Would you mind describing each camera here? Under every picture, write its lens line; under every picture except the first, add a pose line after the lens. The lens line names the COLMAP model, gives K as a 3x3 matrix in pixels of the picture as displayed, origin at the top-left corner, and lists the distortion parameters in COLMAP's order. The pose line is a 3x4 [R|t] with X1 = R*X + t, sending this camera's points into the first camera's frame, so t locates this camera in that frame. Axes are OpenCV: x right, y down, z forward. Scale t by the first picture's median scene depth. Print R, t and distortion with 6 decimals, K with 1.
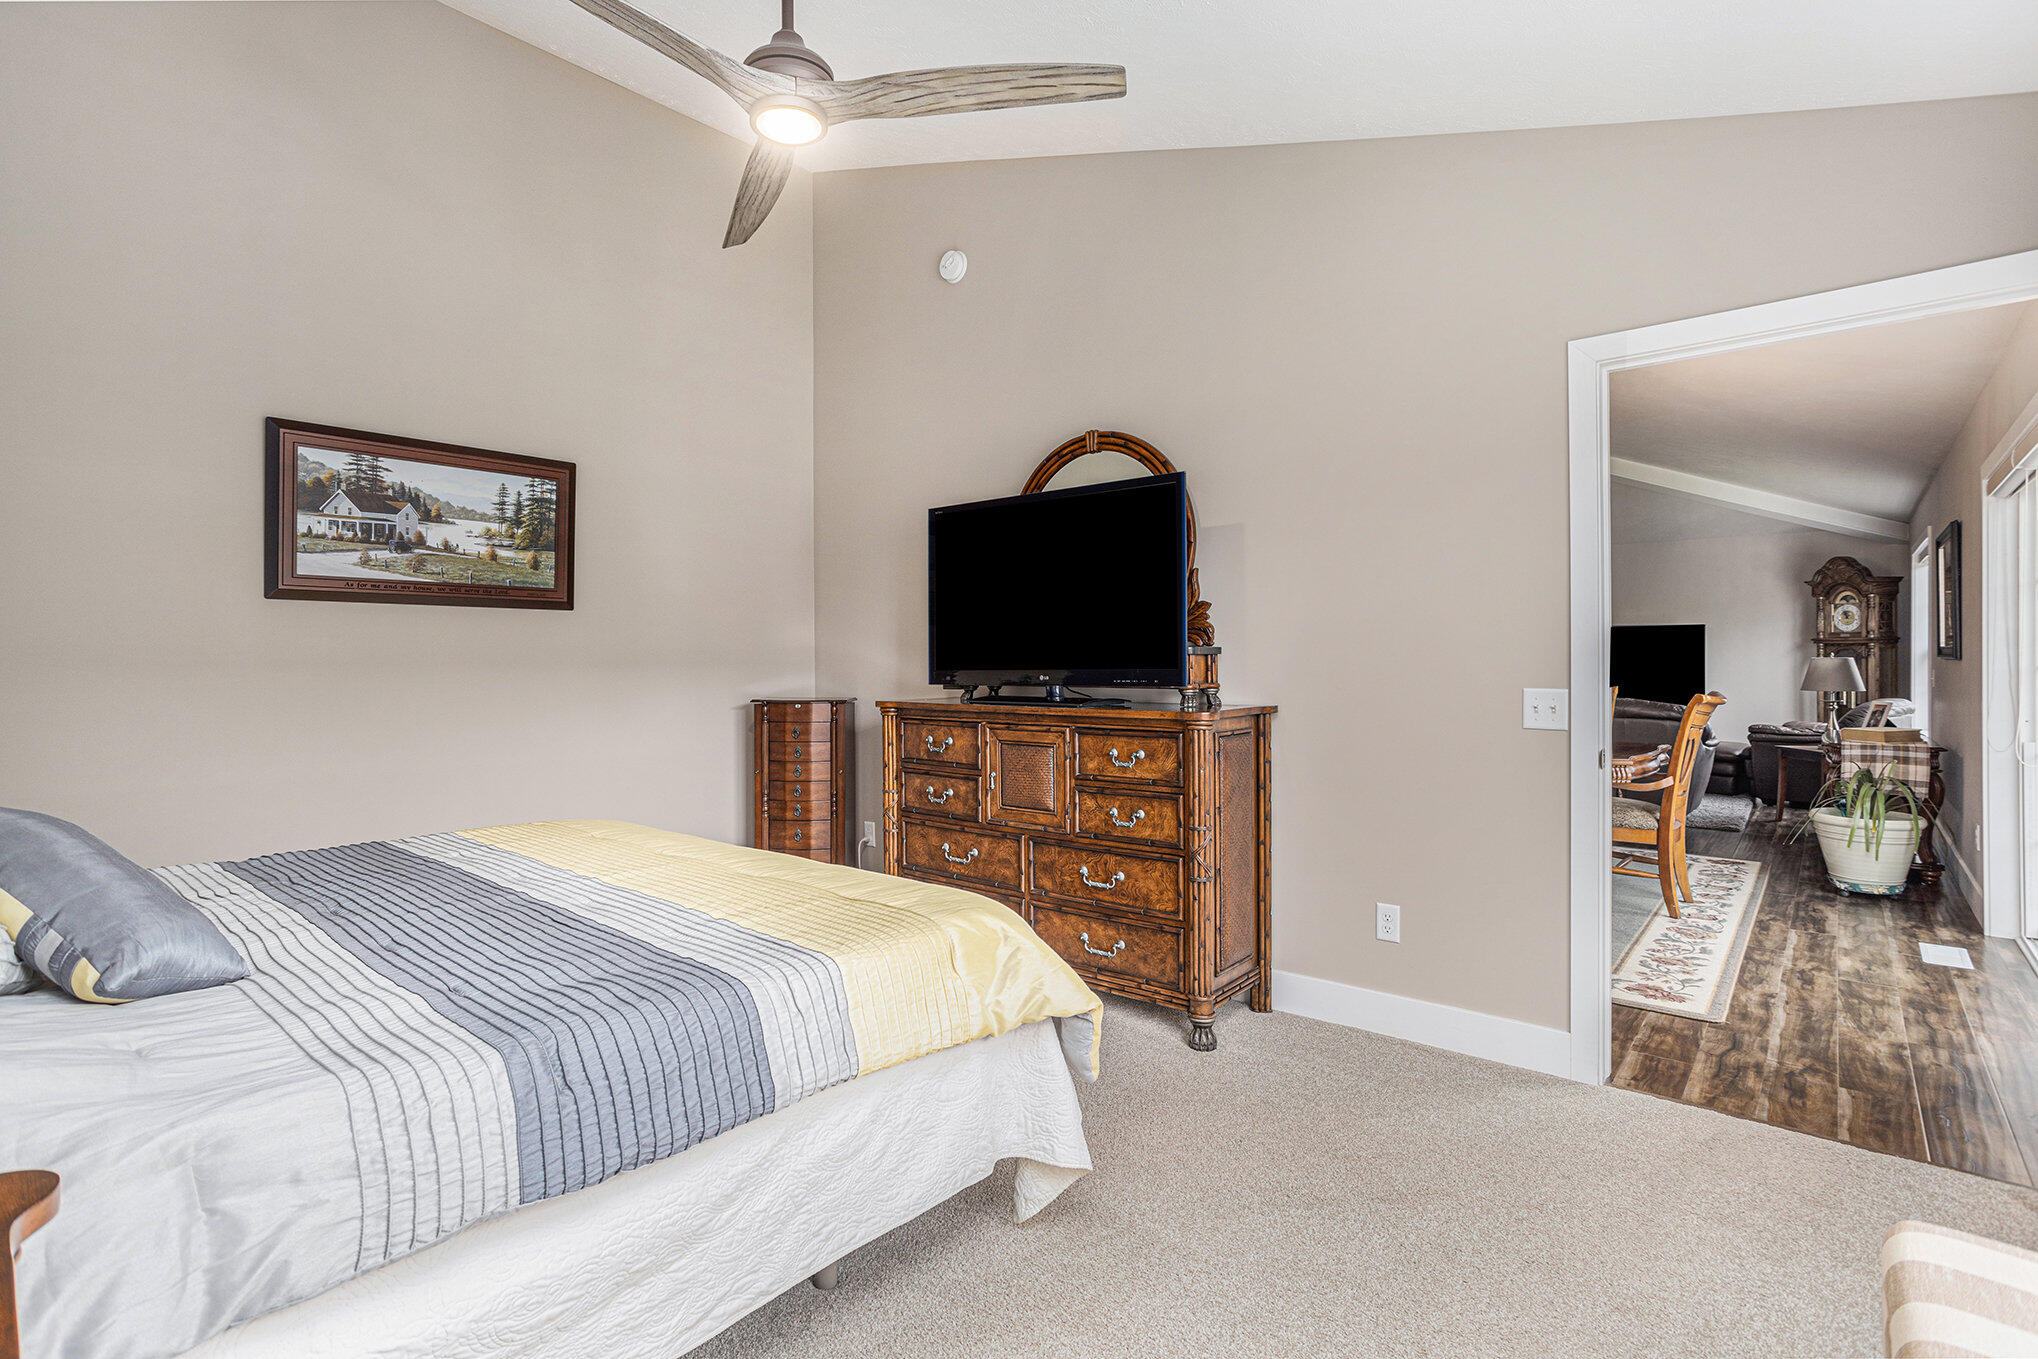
lens RADIAL K [[1000.8, 0, 1016.9], [0, 1000.8, 670.3], [0, 0, 1]] dist [-0.035184, 0.012116]
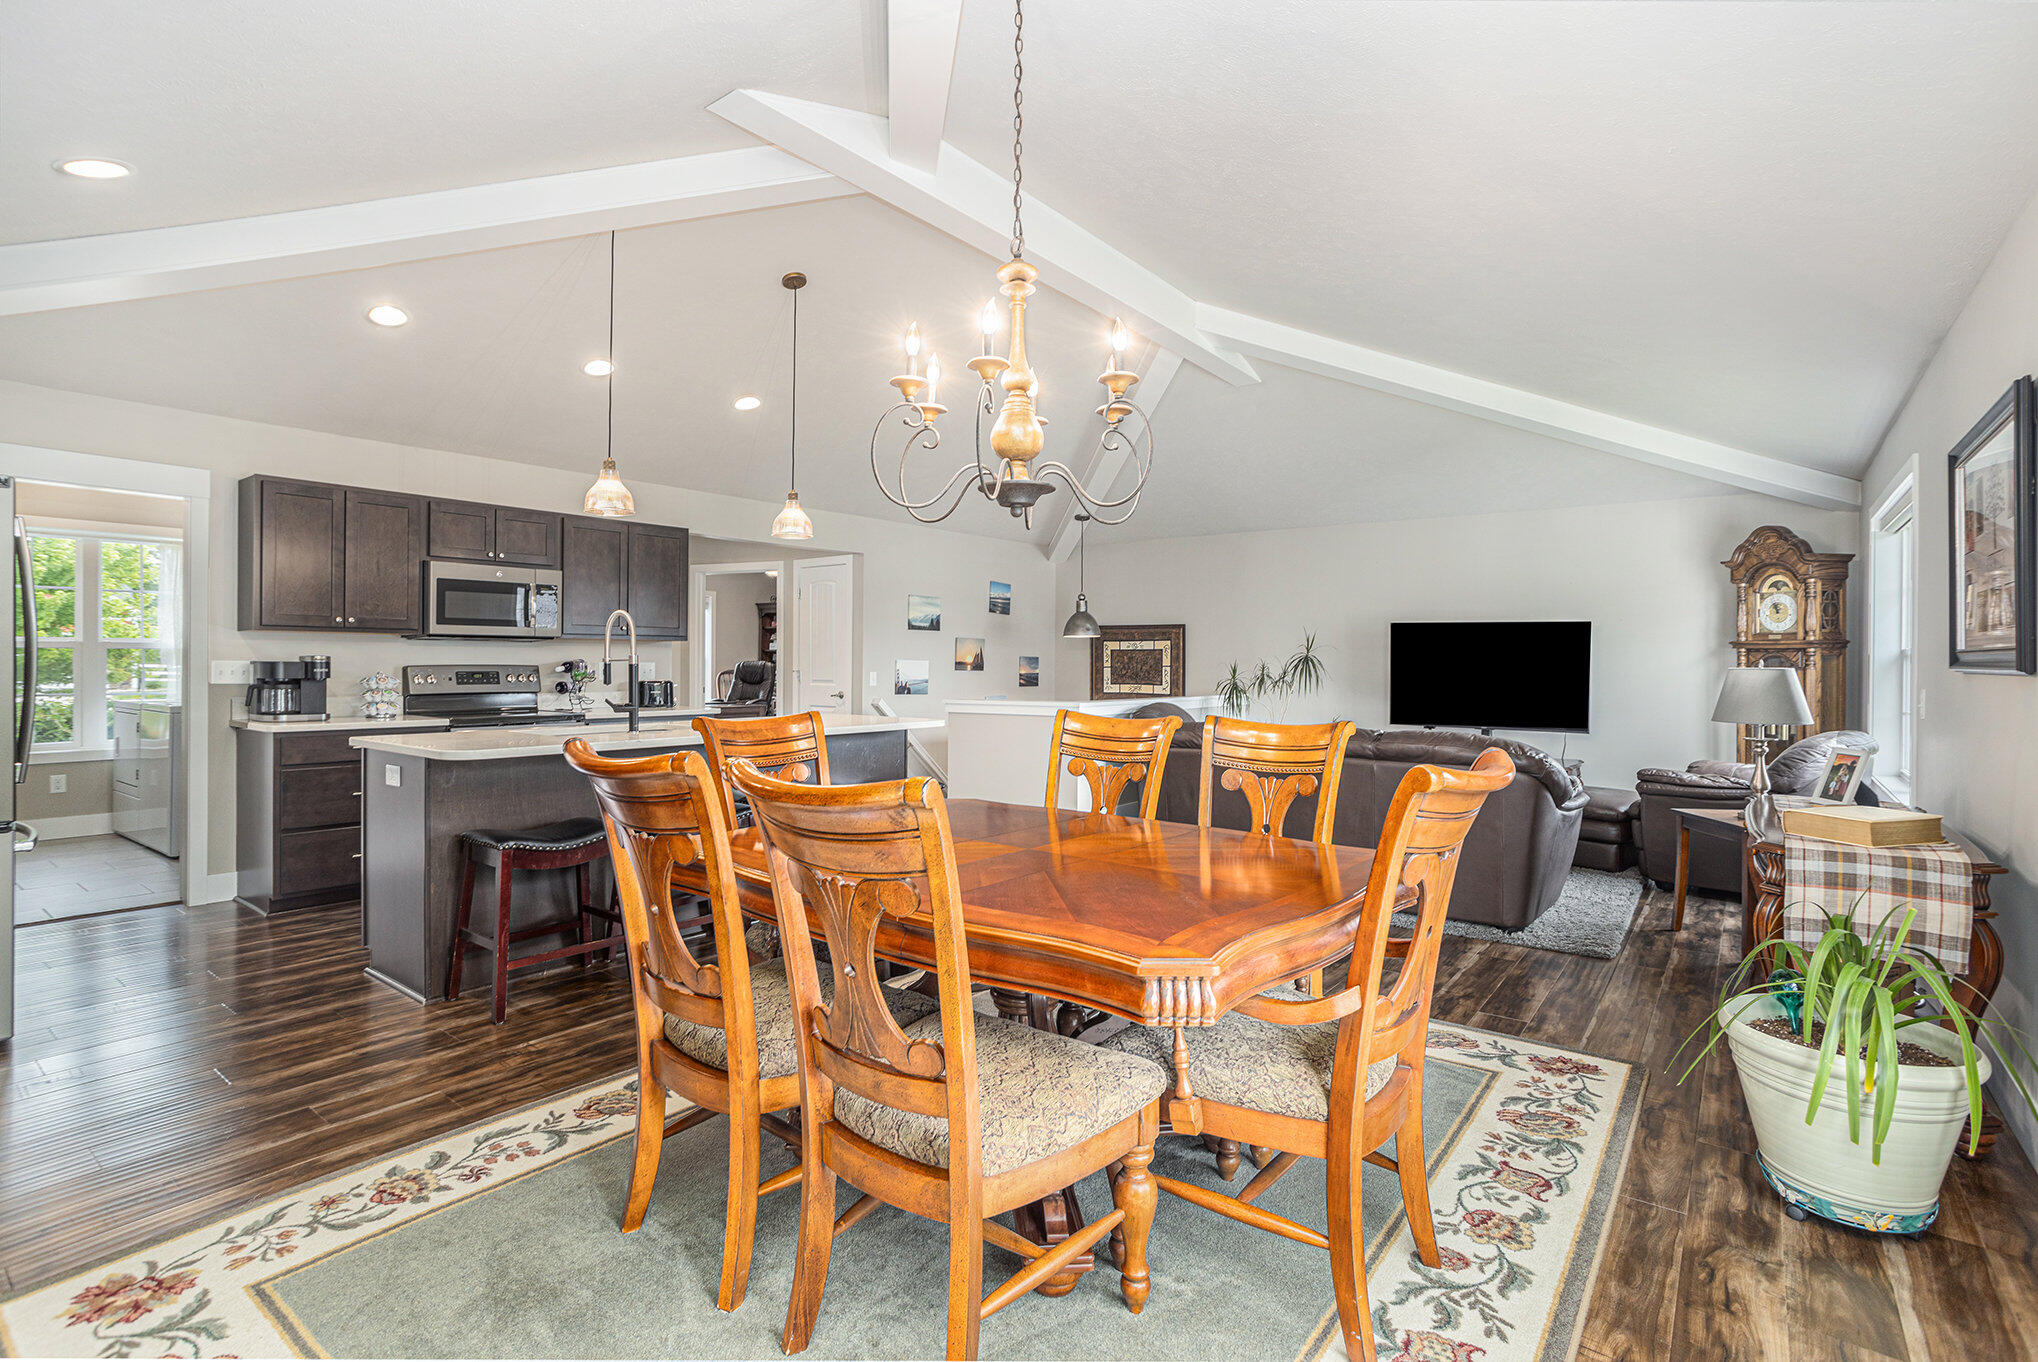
lens RADIAL K [[1000.8, 0, 1014.8], [0, 1000.8, 667.3], [0, 0, 1]] dist [-0.035184, 0.012116]
pose [[0.998634, 0.008583, 0.051547, 0.327720], [-0.008245, 0.999943, -0.006762, -0.005734], [-0.051602, 0.006328, 0.998648, 0.403794]]
